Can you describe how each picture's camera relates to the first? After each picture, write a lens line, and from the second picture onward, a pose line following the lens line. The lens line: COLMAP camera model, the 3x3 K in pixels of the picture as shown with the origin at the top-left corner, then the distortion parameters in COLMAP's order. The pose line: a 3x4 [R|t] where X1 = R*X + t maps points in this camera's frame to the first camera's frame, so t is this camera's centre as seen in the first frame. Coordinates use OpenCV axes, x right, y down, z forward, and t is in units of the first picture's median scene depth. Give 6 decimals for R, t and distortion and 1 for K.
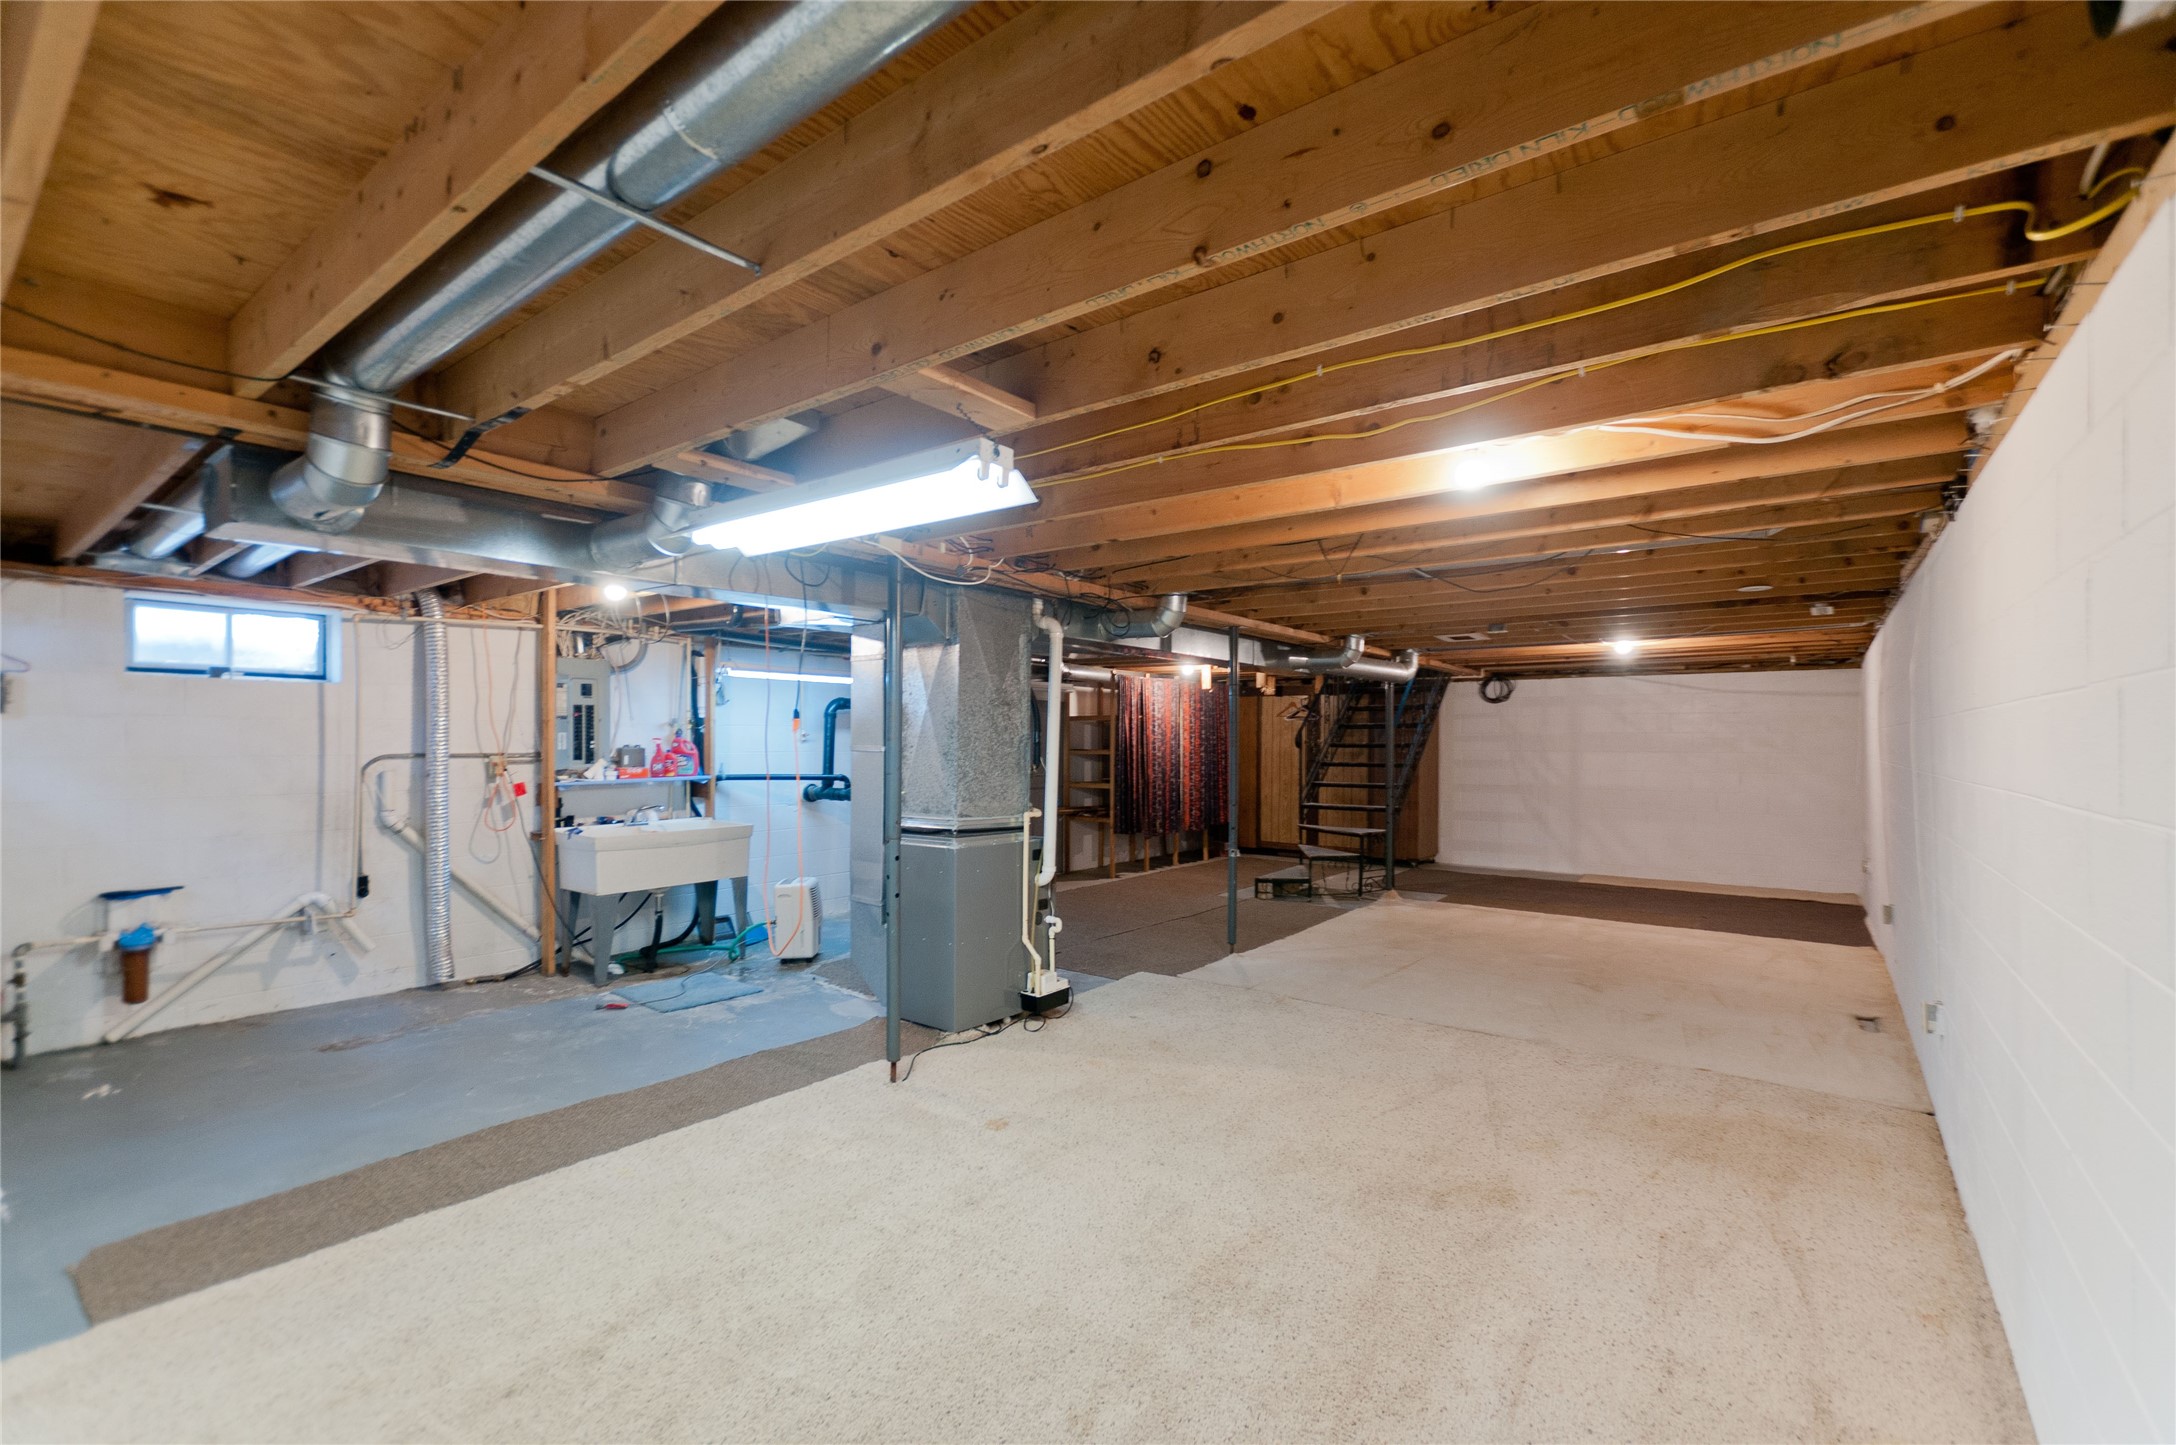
lens RADIAL K [[929.2, 0, 1096.4], [0, 929.2, 739.0], [0, 0, 1]] dist [0.003935, -0.000067]
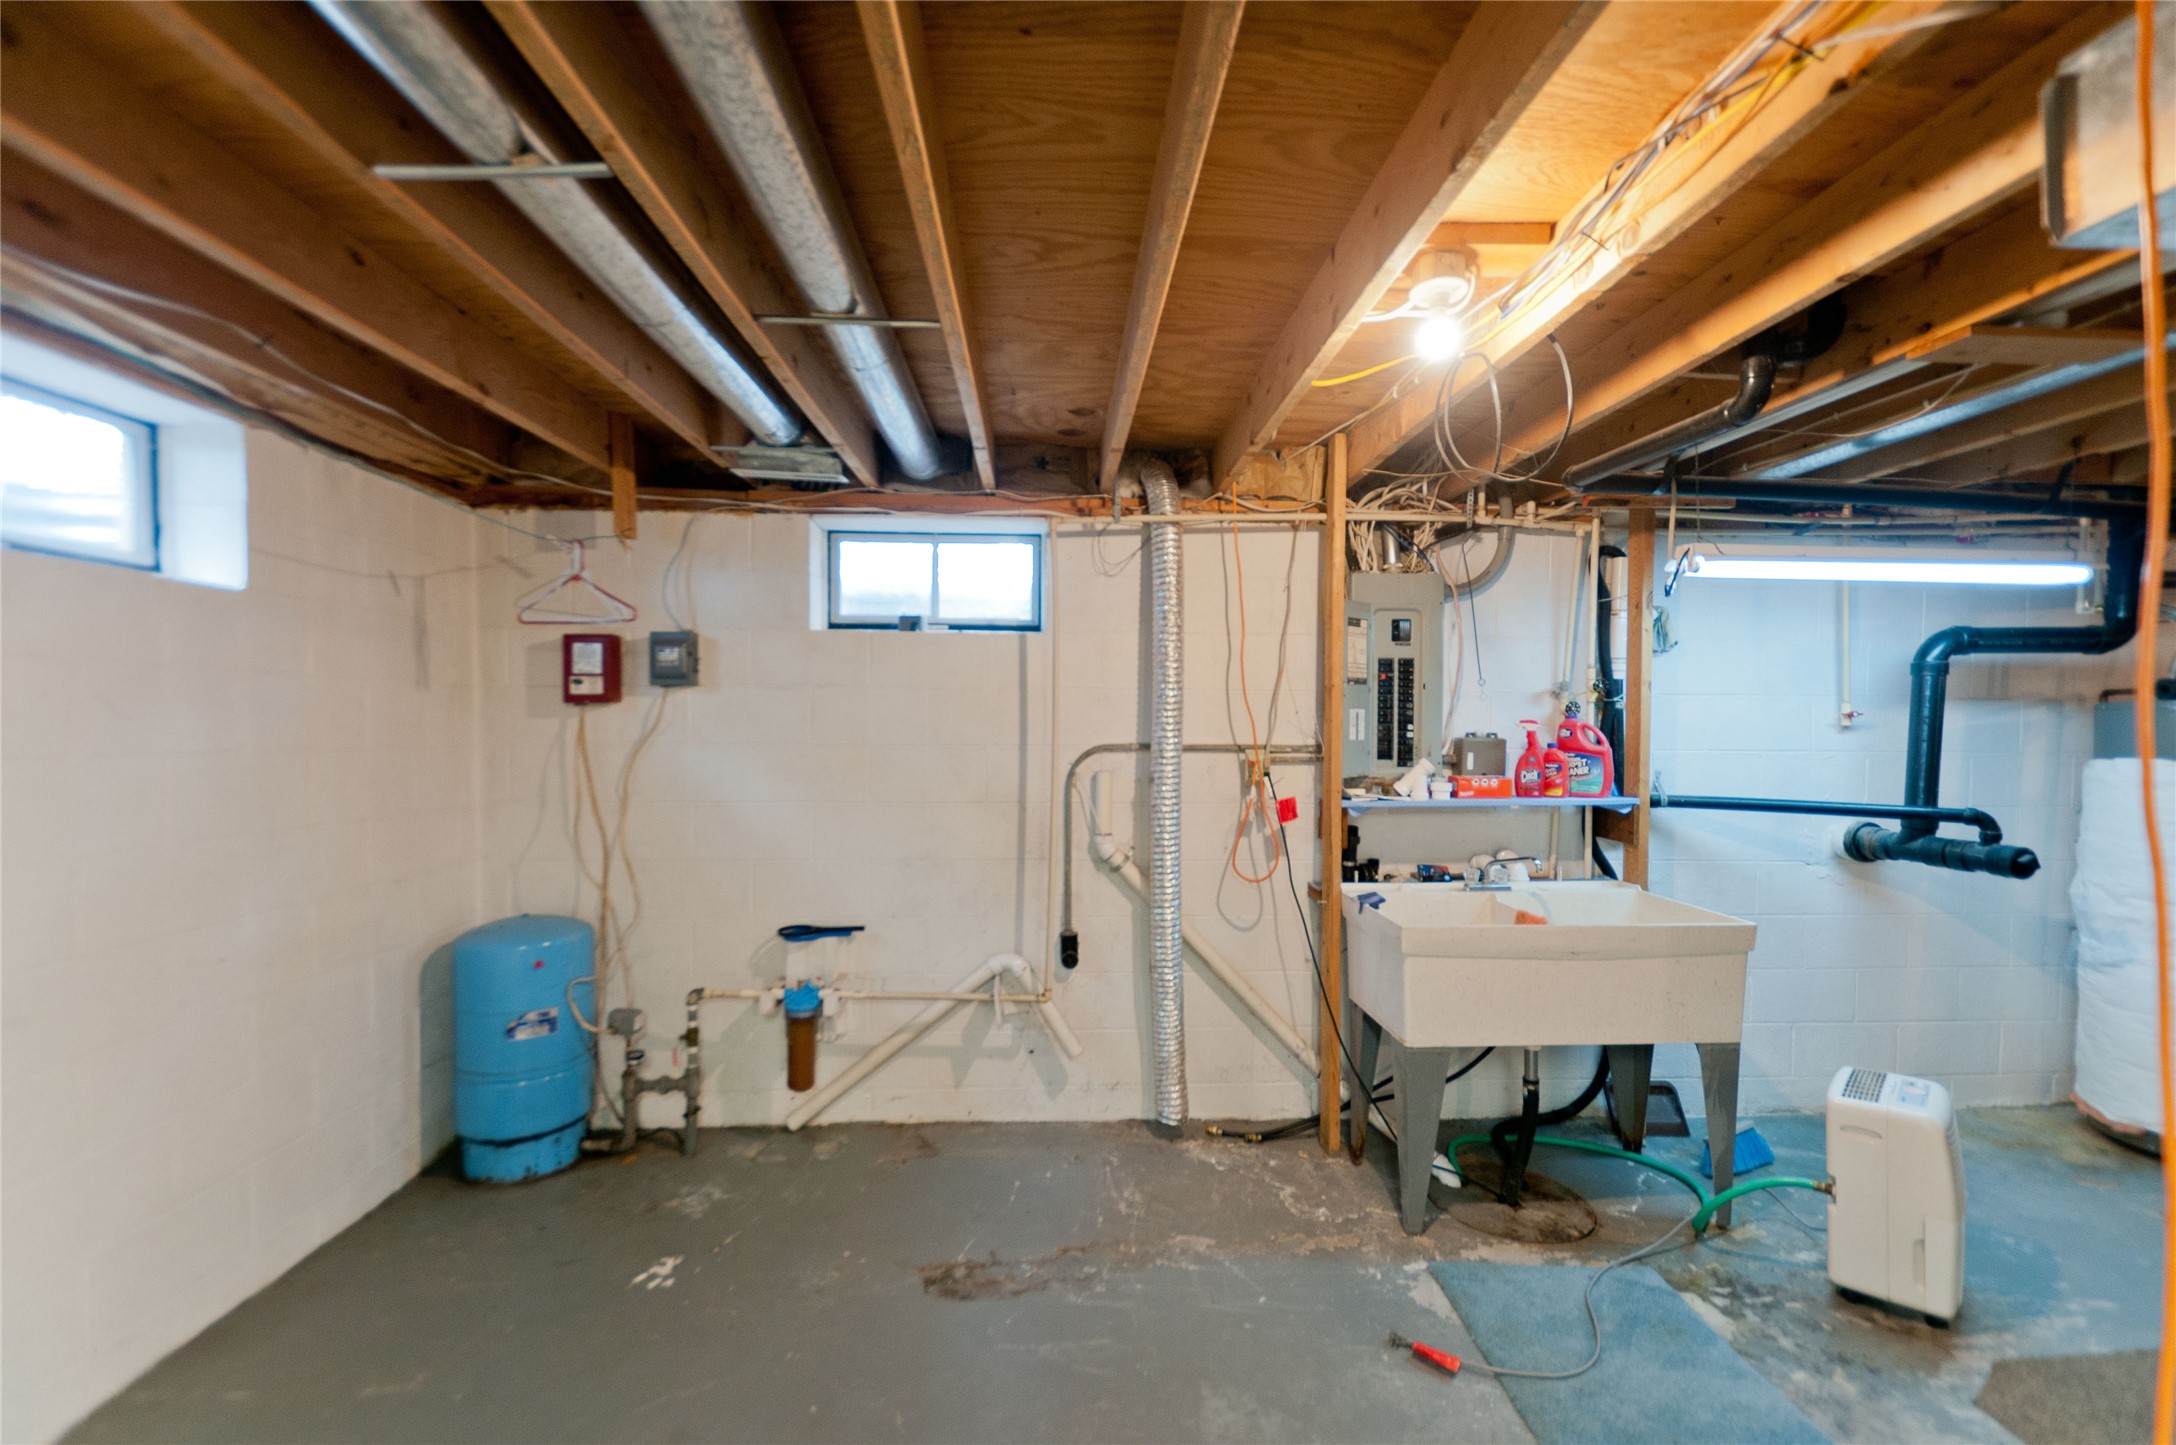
lens RADIAL K [[929.2, 0, 1096.4], [0, 929.2, 739.0], [0, 0, 1]] dist [0.003935, -0.000067]
pose [[0.649815, 0.014795, -0.759948, -0.252347], [-0.004464, 0.999868, 0.015649, 0.002689], [0.760079, -0.006776, 0.649795, 0.515301]]
